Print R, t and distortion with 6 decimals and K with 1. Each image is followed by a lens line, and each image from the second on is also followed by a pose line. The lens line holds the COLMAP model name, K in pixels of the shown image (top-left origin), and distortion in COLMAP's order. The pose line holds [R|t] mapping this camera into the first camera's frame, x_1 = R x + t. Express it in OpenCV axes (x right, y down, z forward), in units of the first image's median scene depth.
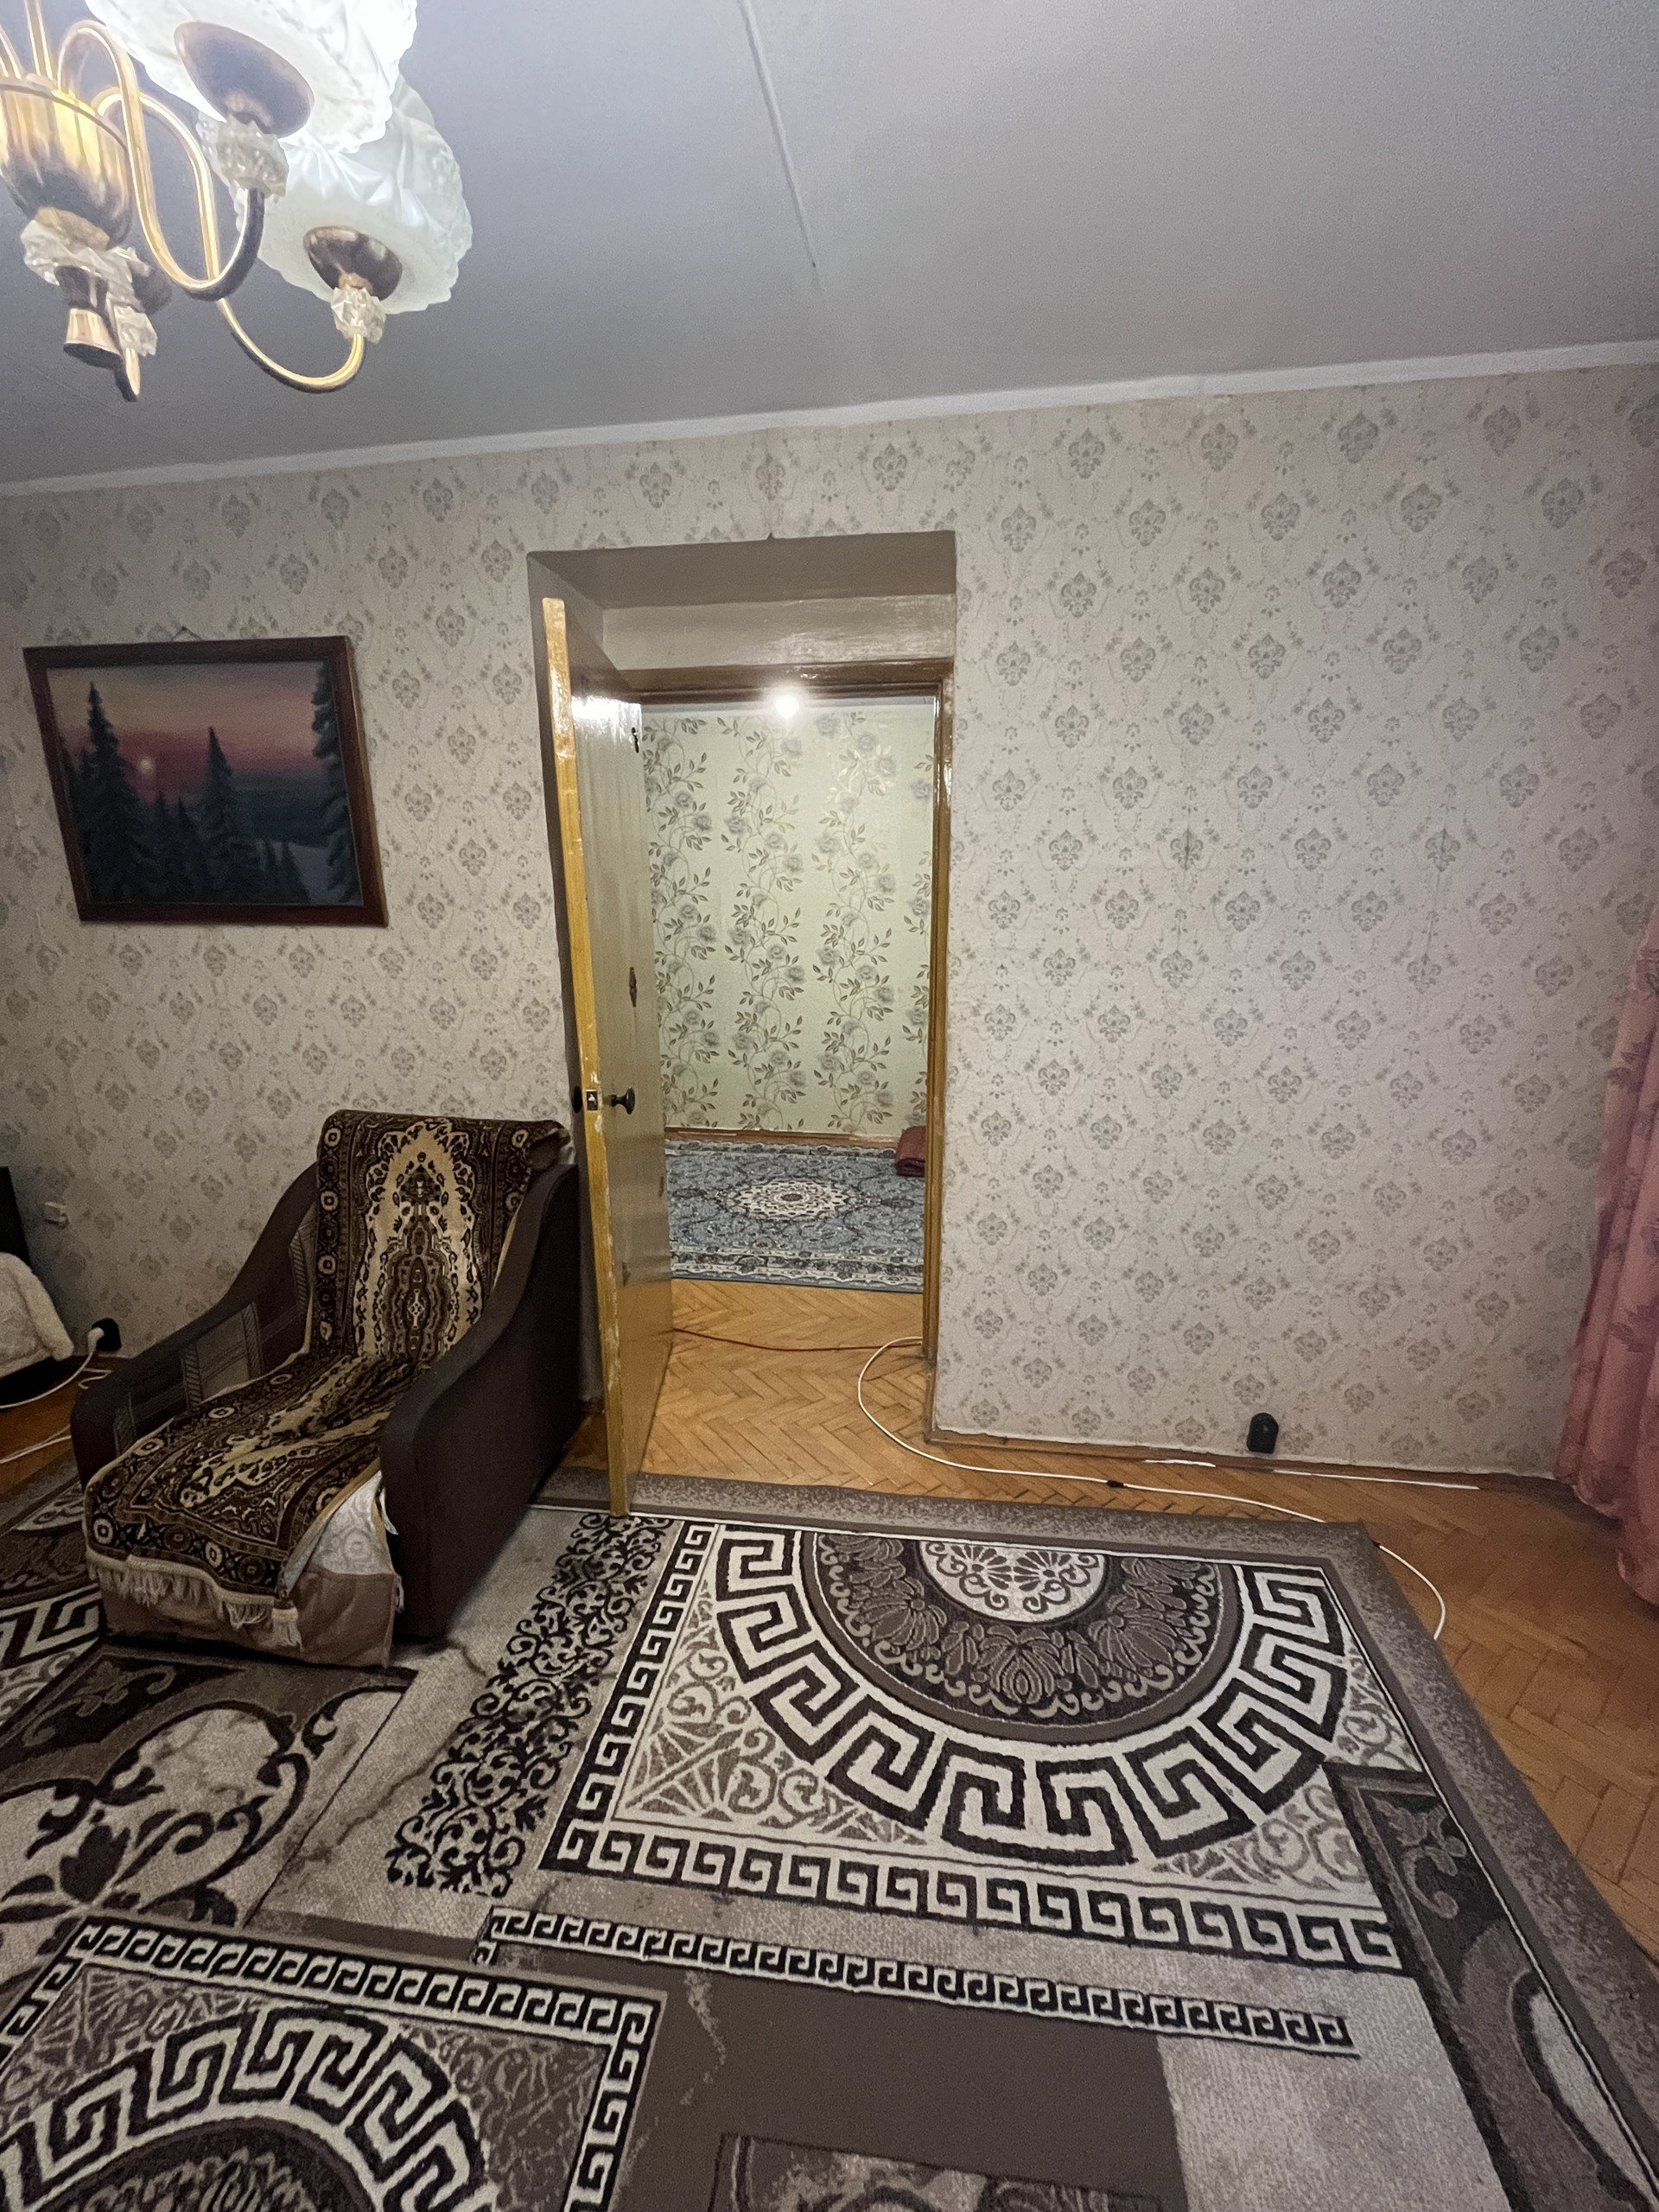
lens RADIAL K [[895.1, 0, 838.9], [0, 895.1, 1107.9], [0, 0, 1]] dist [-0.002291, -0.000082]
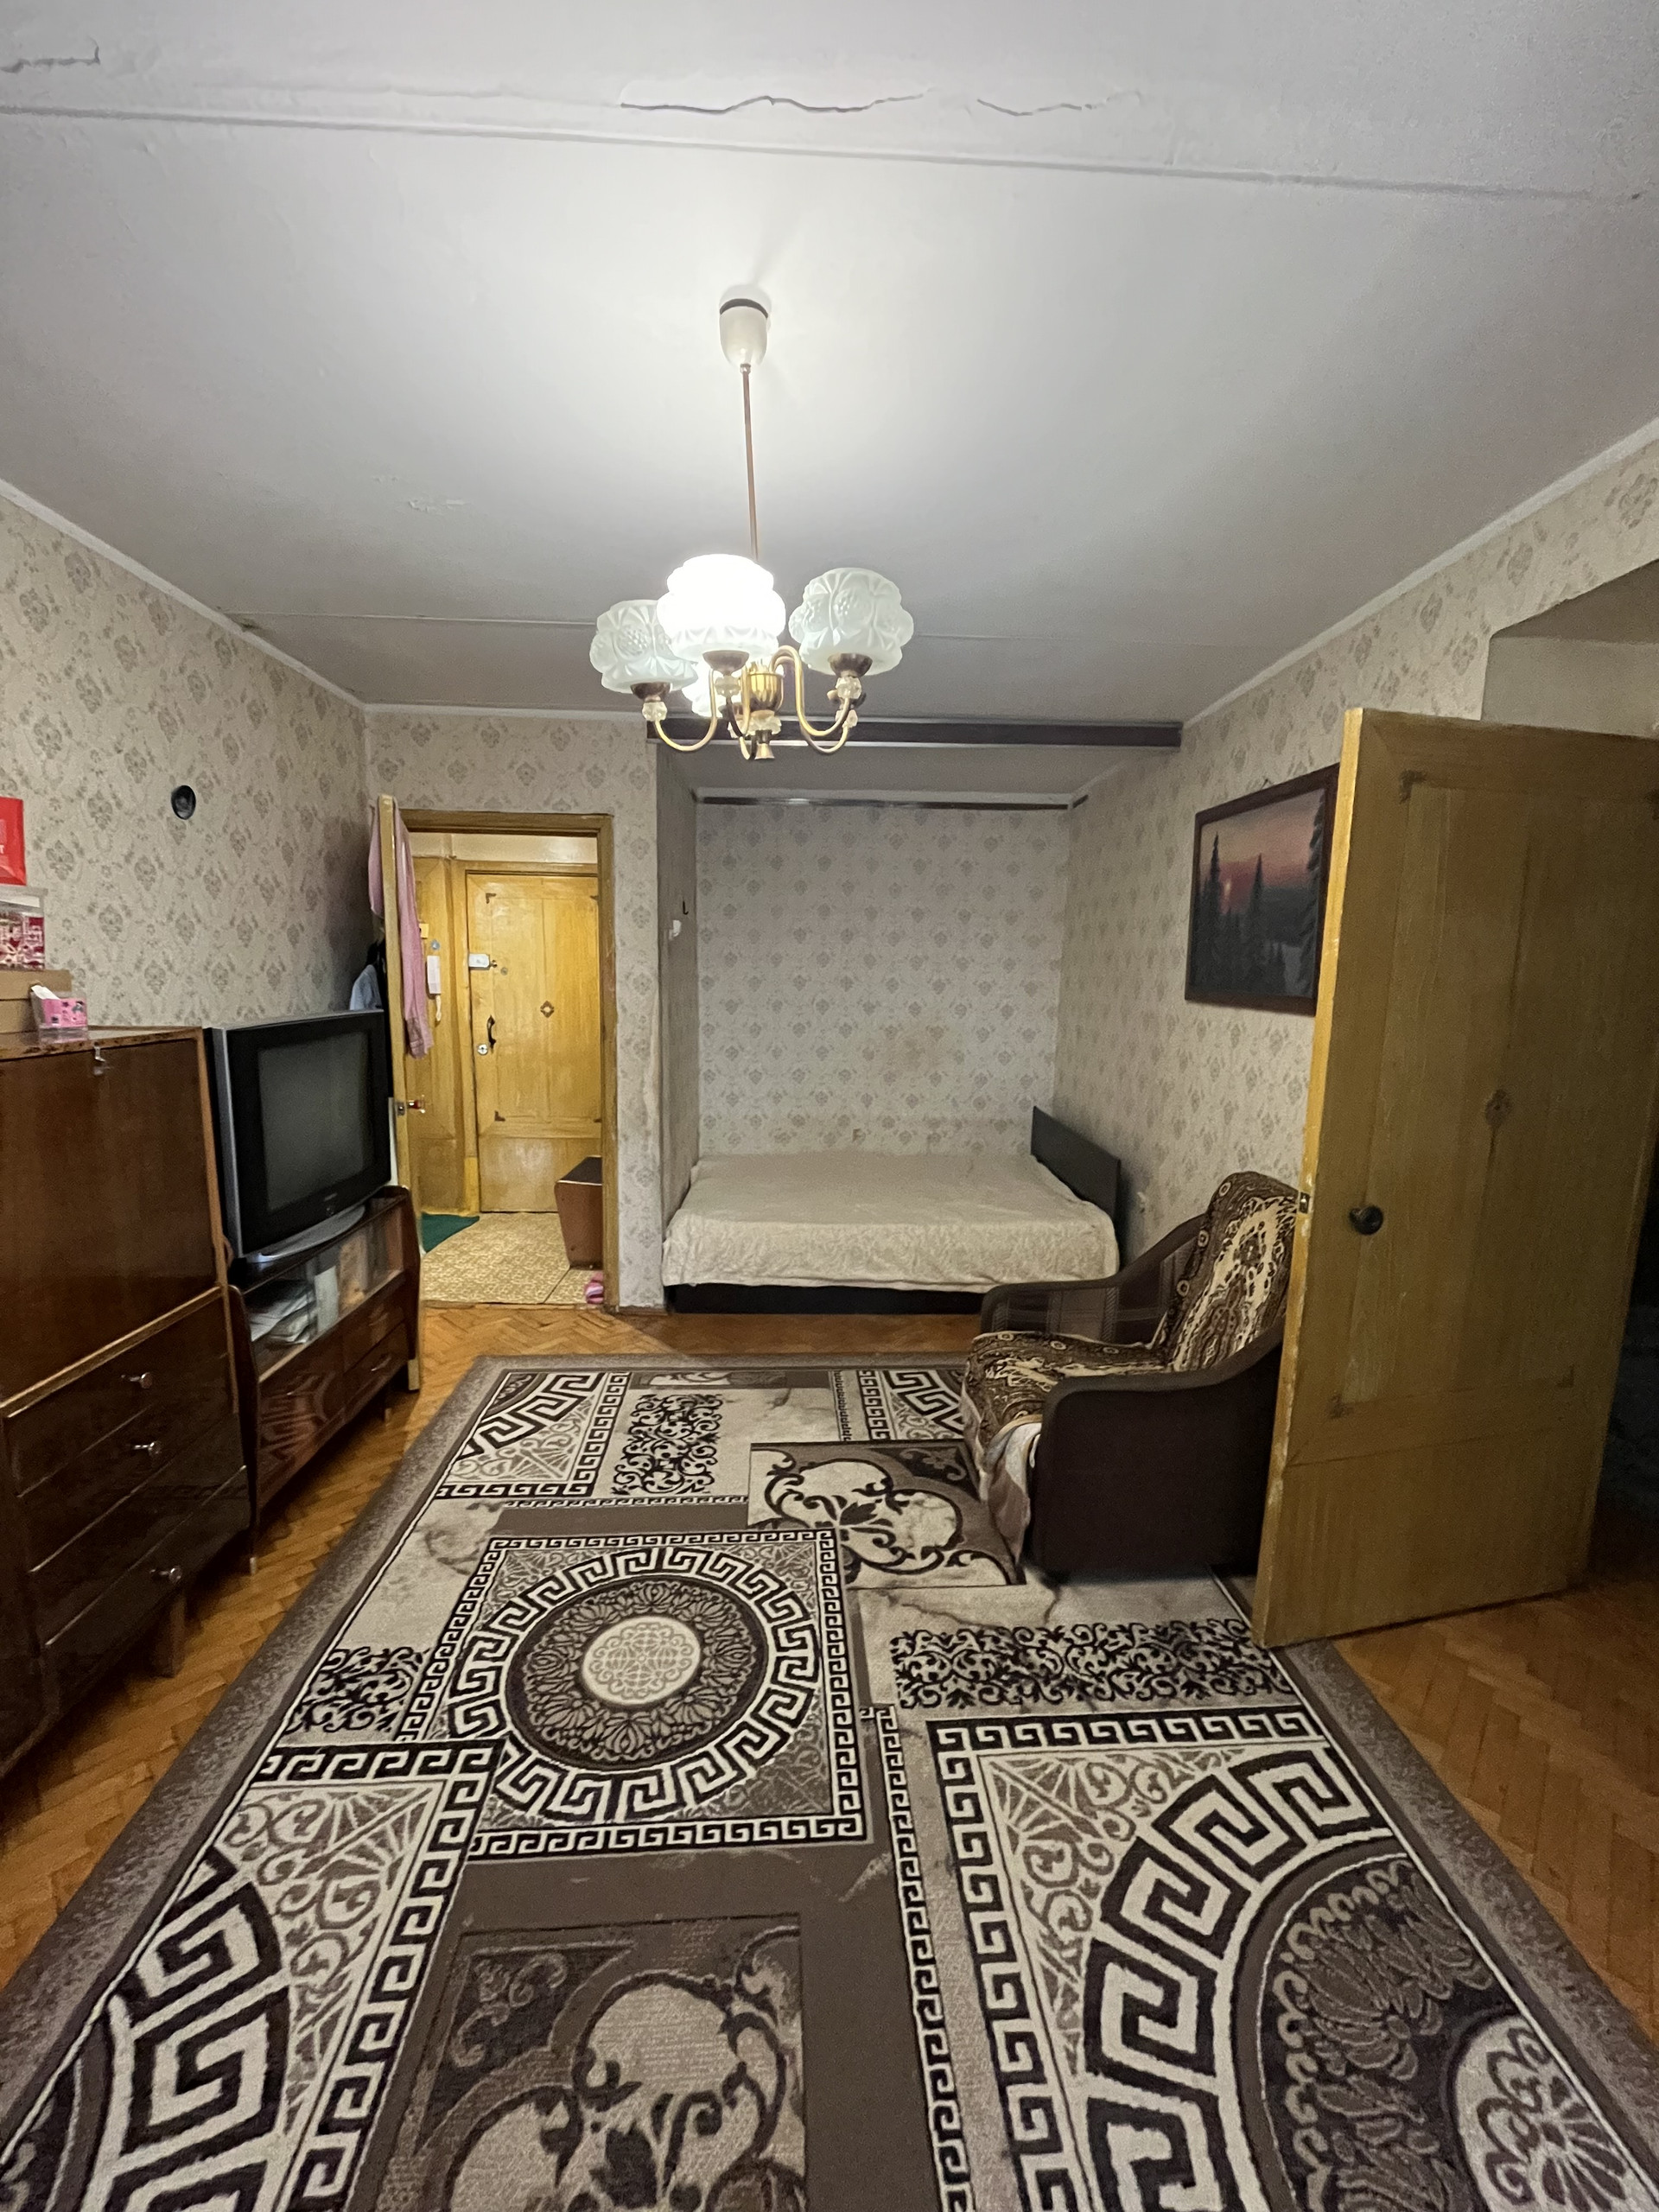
lens RADIAL K [[895.1, 0, 838.9], [0, 895.1, 1107.9], [0, 0, 1]] dist [-0.002291, -0.000082]
pose [[0.189561, 0.161683, -0.968465, 0.618468], [-0.252735, 0.961148, 0.110993, -0.097570], [0.948784, 0.223725, 0.223059, 0.318422]]
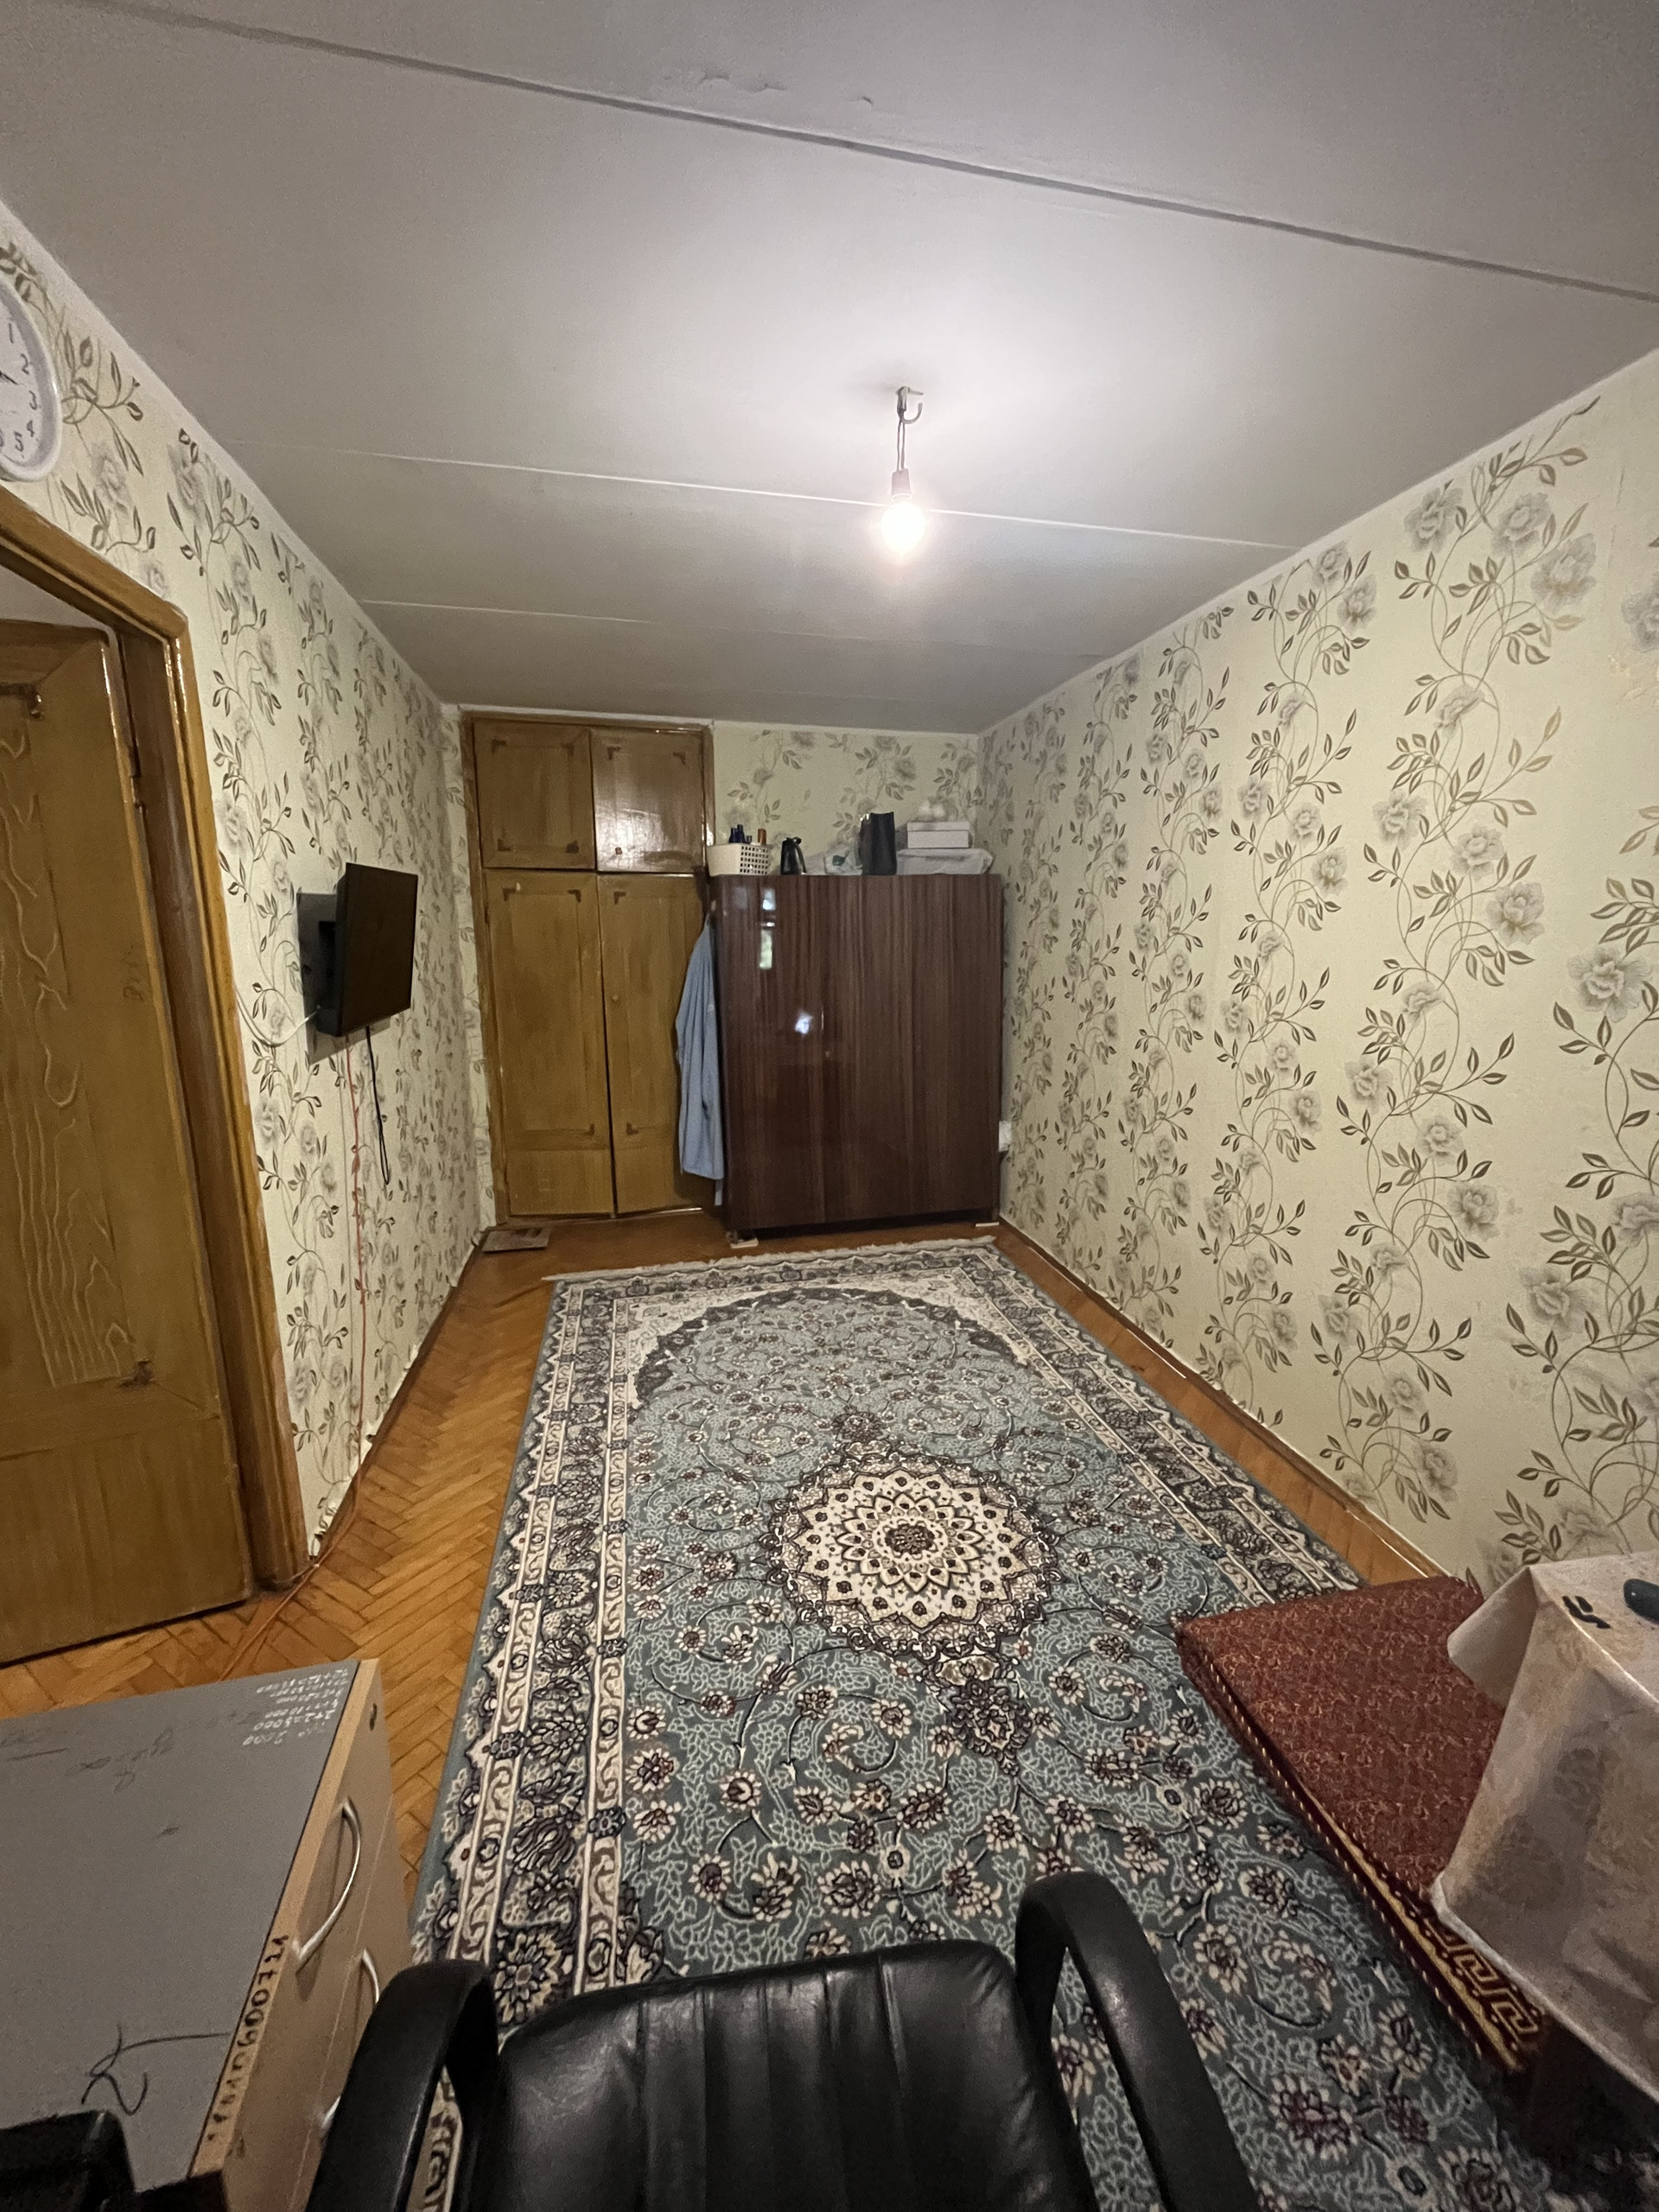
lens RADIAL K [[895.1, 0, 838.9], [0, 895.1, 1107.9], [0, 0, 1]] dist [-0.002291, -0.000082]
pose [[0.359851, 0.187191, -0.914039, 0.904869], [-0.218201, 0.969384, 0.112621, -0.474718], [0.907136, 0.158917, 0.389679, 1.914574]]
